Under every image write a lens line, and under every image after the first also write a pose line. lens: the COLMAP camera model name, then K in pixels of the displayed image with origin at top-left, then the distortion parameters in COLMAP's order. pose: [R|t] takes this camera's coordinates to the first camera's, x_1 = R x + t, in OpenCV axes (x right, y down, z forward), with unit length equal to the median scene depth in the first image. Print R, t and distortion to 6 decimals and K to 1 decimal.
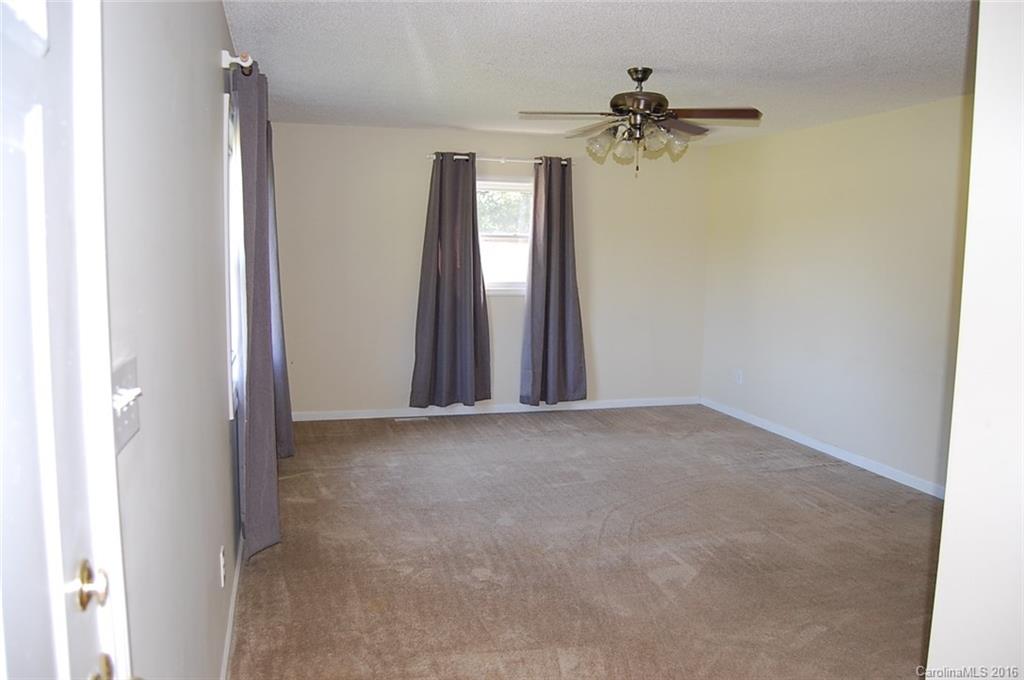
lens RADIAL K [[791.6, 0, 512.0], [0, 791.6, 340.0], [0, 0, 1]] dist [-0.103164, 0.041212]
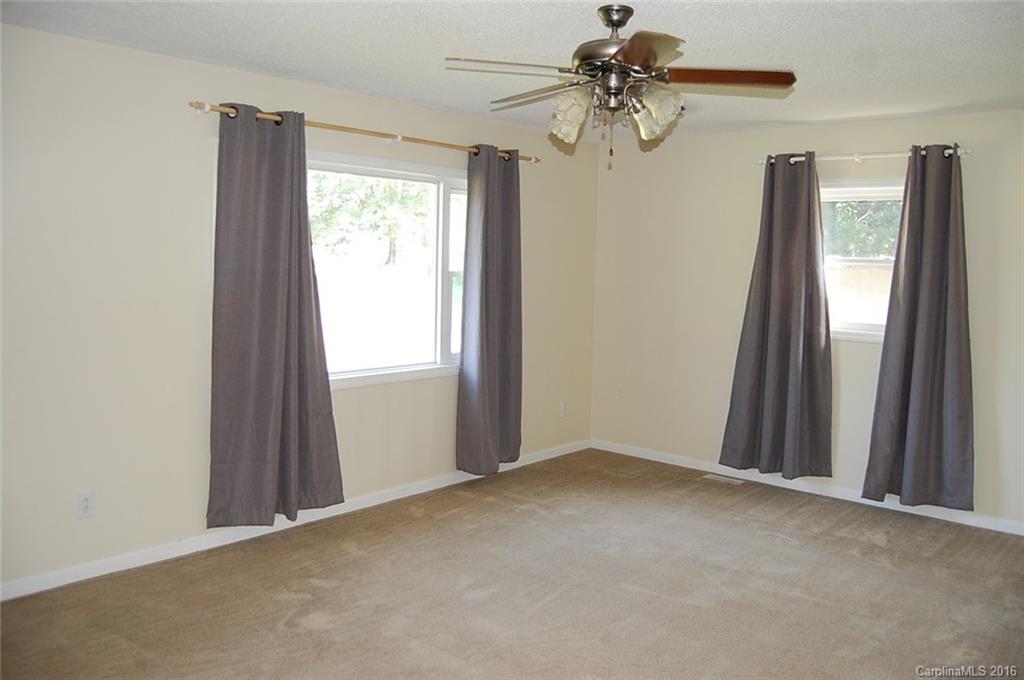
lens RADIAL K [[791.6, 0, 512.0], [0, 791.6, 340.0], [0, 0, 1]] dist [-0.103164, 0.041212]
pose [[0.549608, 0.084962, -0.831091, 0.432283], [-0.117552, 0.992783, 0.023754, -0.038680], [0.827111, 0.084641, 0.555629, 0.350017]]
